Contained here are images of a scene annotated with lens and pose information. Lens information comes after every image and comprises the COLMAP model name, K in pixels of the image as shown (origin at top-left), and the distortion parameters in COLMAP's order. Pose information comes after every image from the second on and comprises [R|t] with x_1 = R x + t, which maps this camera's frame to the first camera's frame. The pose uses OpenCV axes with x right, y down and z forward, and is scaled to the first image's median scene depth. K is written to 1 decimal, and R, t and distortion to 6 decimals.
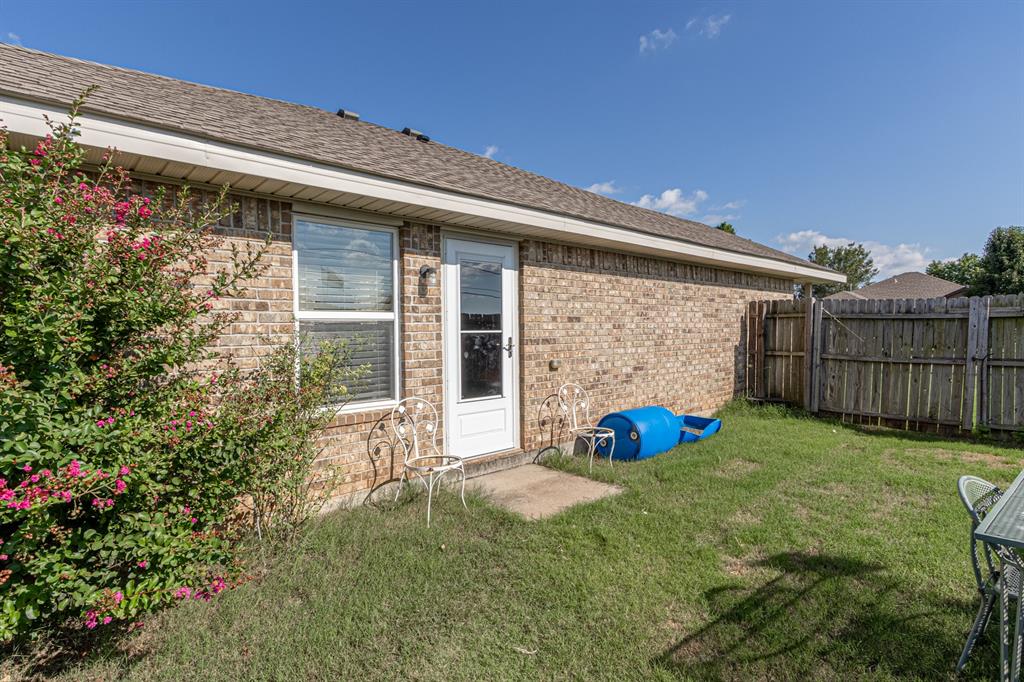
lens RADIAL K [[478.2, 0, 503.3], [0, 478.2, 343.8], [0, 0, 1]] dist [0.008615, -0.000666]
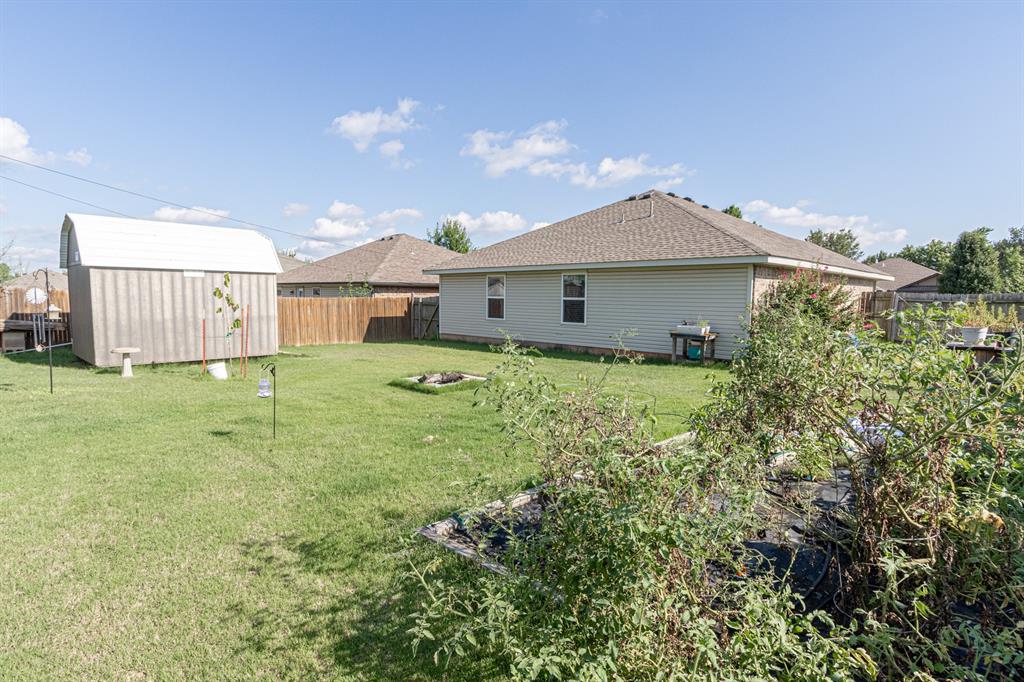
lens RADIAL K [[472.5, 0, 496.4], [0, 472.5, 347.3], [0, 0, 1]] dist [-0.000993, -0.000862]
pose [[0.999254, 0.012716, 0.036476, -0.197086], [-0.015550, 0.996792, 0.078508, 0.003462], [-0.035361, -0.079016, 0.996246, -0.178081]]
